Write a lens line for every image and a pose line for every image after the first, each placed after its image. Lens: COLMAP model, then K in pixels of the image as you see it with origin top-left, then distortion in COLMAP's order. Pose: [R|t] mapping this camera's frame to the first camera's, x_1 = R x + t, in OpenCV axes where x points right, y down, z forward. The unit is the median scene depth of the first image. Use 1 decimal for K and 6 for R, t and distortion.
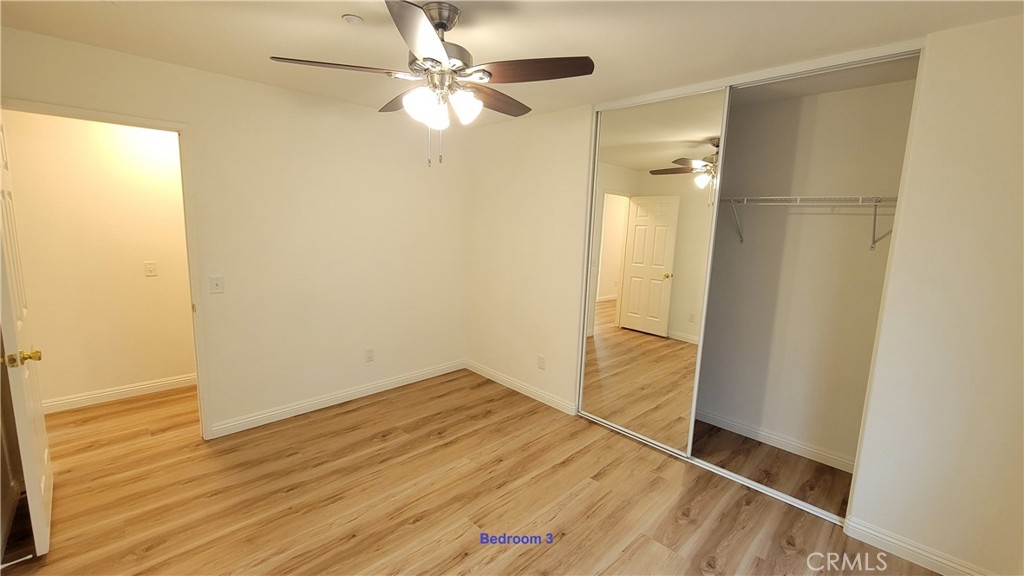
lens RADIAL K [[417.3, 0, 504.9], [0, 417.3, 283.9], [0, 0, 1]] dist [-0.004062, -0.000332]
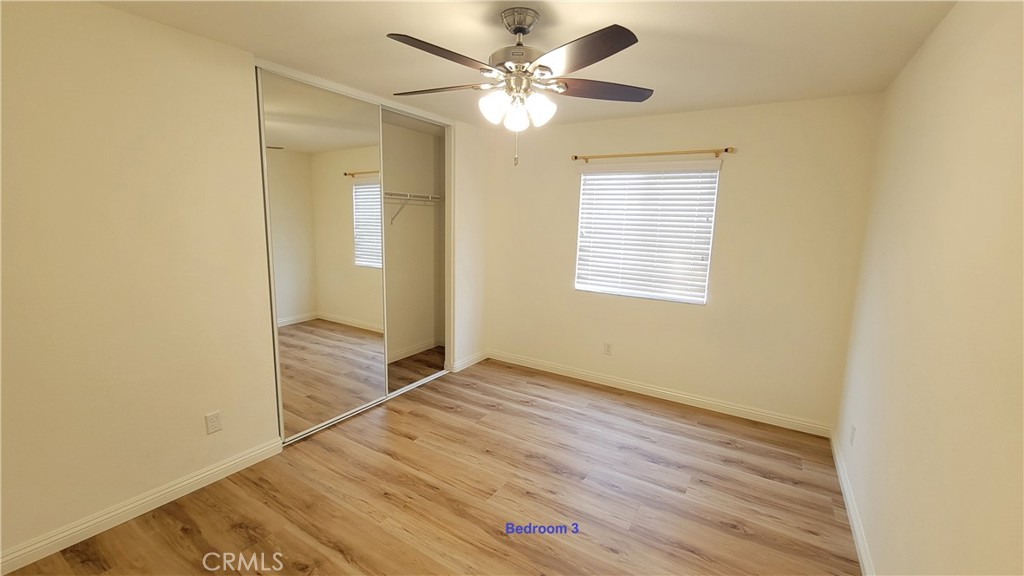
lens RADIAL K [[417.3, 0, 510.2], [0, 417.3, 290.0], [0, 0, 1]] dist [-0.004062, -0.000332]
pose [[-0.235339, -0.199870, 0.951140, -0.782413], [0.112461, 0.966453, 0.230914, -0.147617], [-0.965385, 0.161309, -0.204967, 0.840398]]
